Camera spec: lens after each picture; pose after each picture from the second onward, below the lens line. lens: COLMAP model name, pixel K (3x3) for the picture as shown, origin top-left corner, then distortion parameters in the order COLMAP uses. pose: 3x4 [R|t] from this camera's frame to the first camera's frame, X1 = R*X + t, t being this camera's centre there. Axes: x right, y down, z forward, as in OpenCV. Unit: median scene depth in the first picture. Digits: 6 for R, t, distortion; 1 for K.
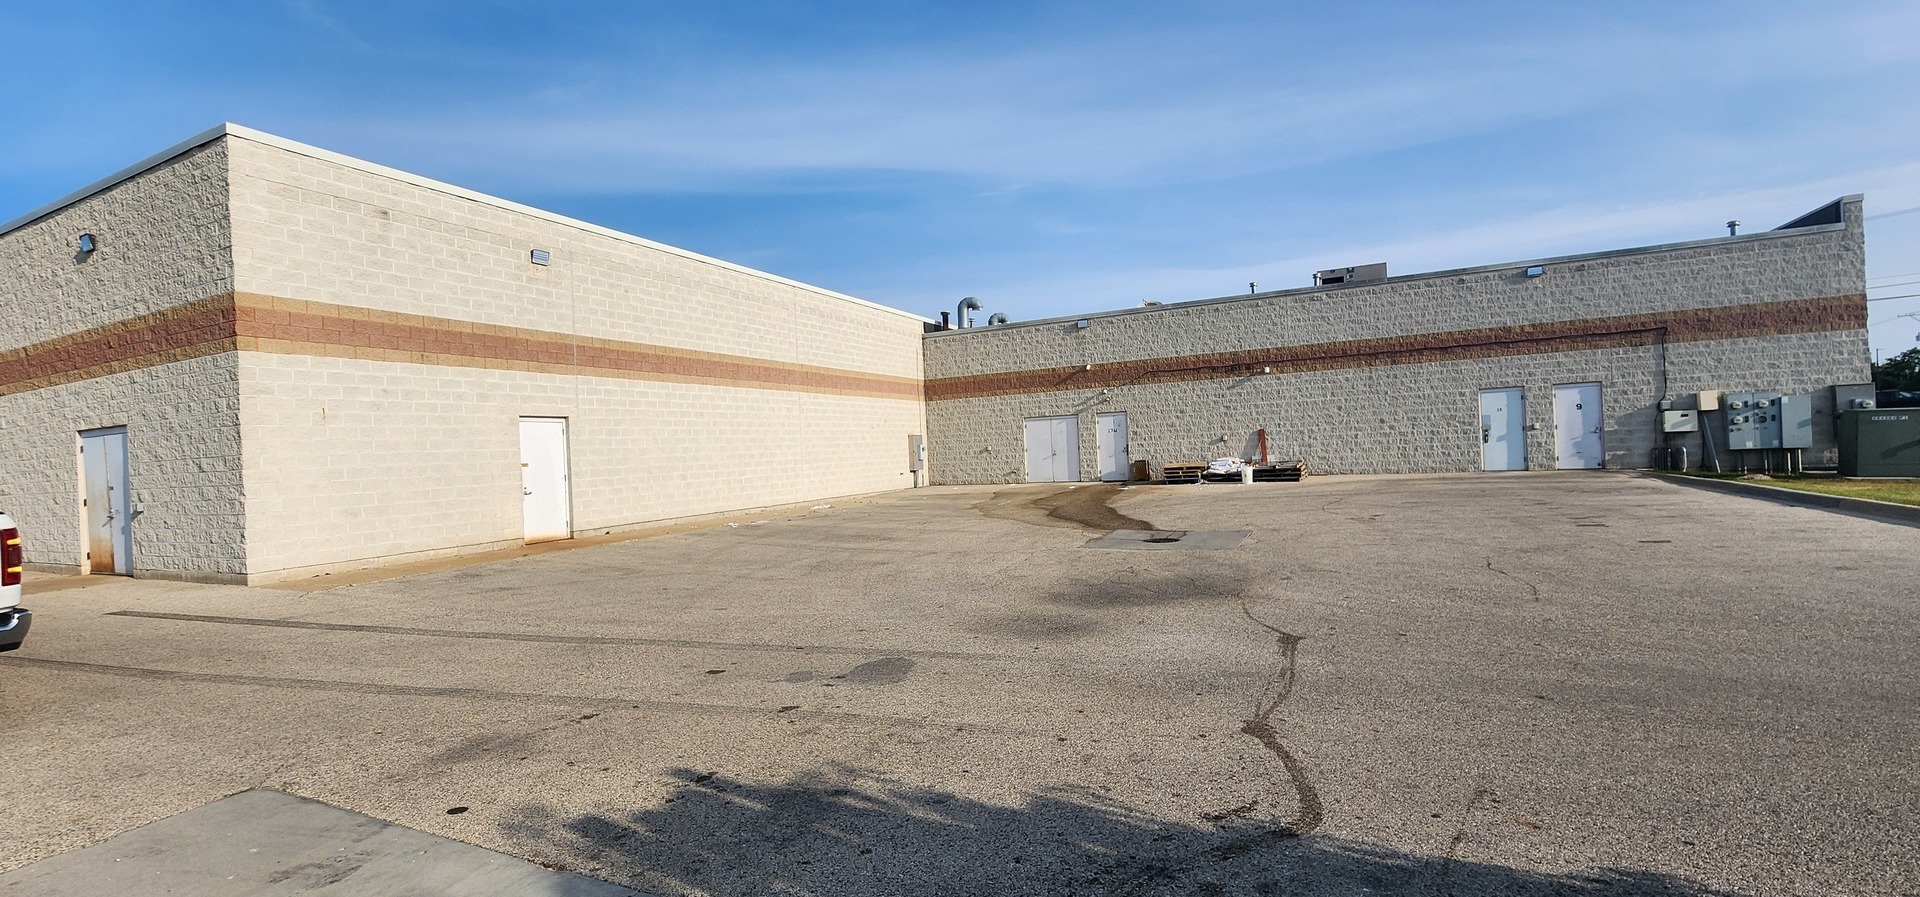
lens RADIAL K [[782.5, 0, 953.1], [0, 782.5, 454.3], [0, 0, 1]] dist [0.001465, 0.000462]
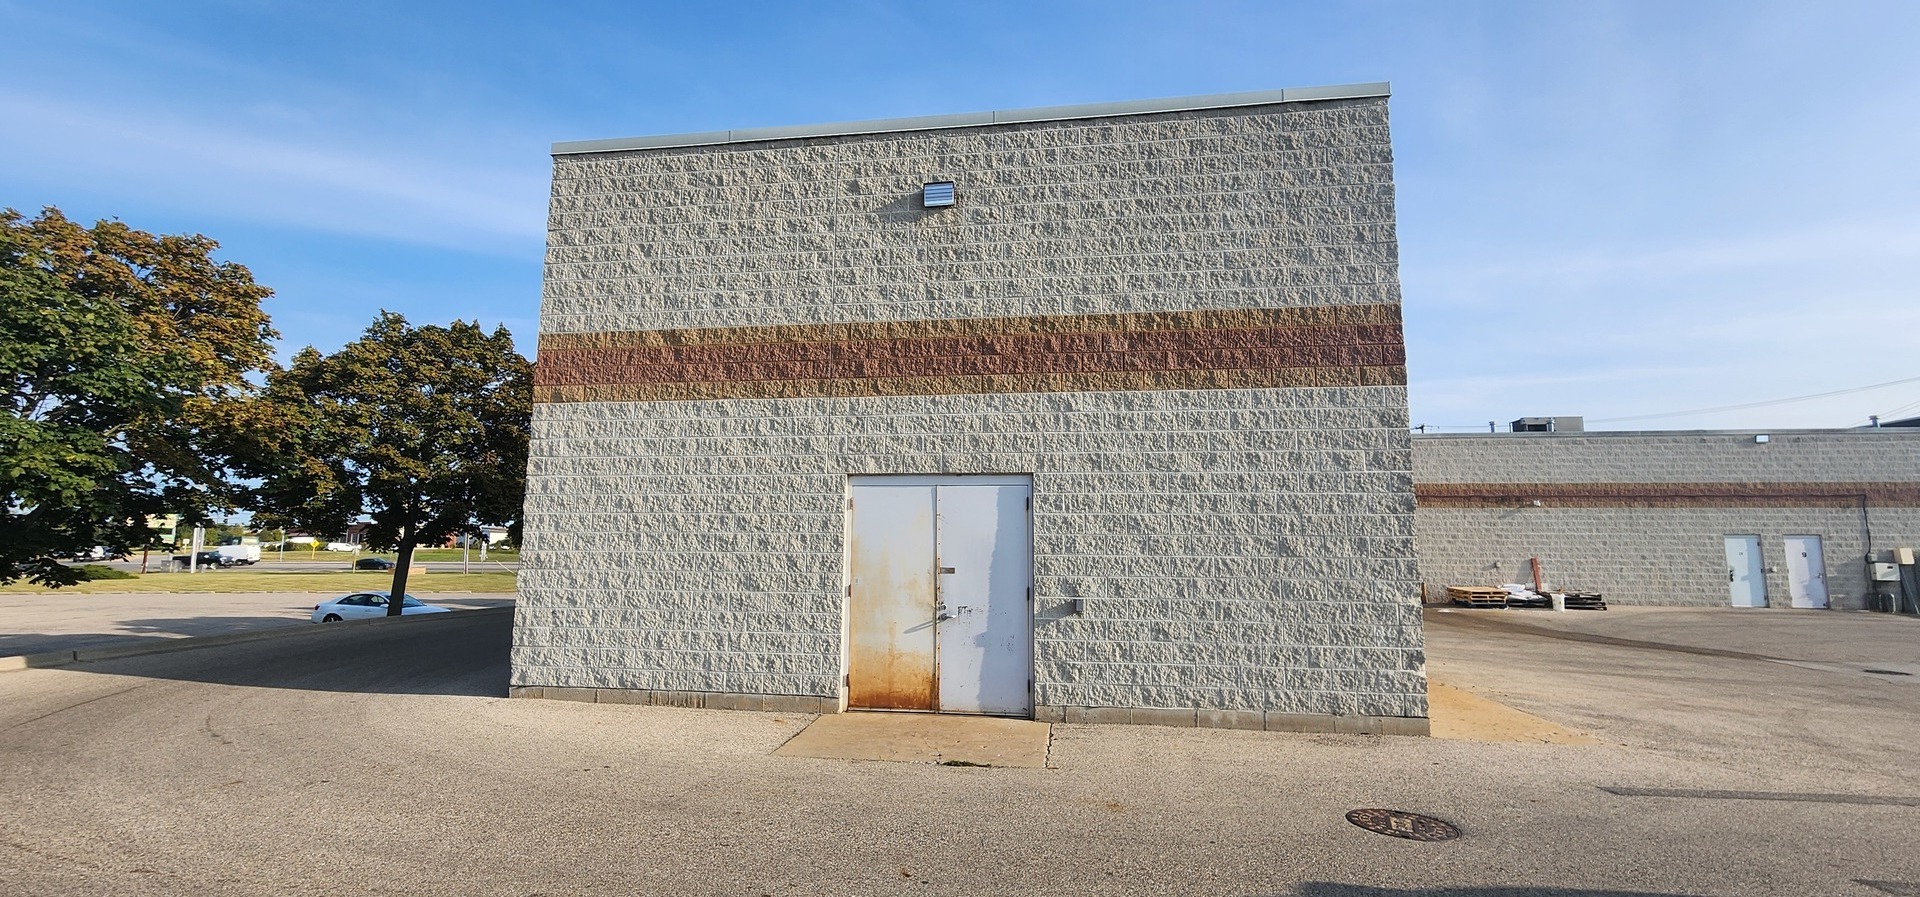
lens RADIAL K [[782.5, 0, 959.6], [0, 782.5, 449.6], [0, 0, 1]] dist [0.001465, 0.000462]
pose [[0.950801, 0.093704, 0.295292, -0.761327], [-0.050192, 0.987160, -0.151643, 0.025519], [-0.305710, 0.129361, 0.943296, 0.240527]]
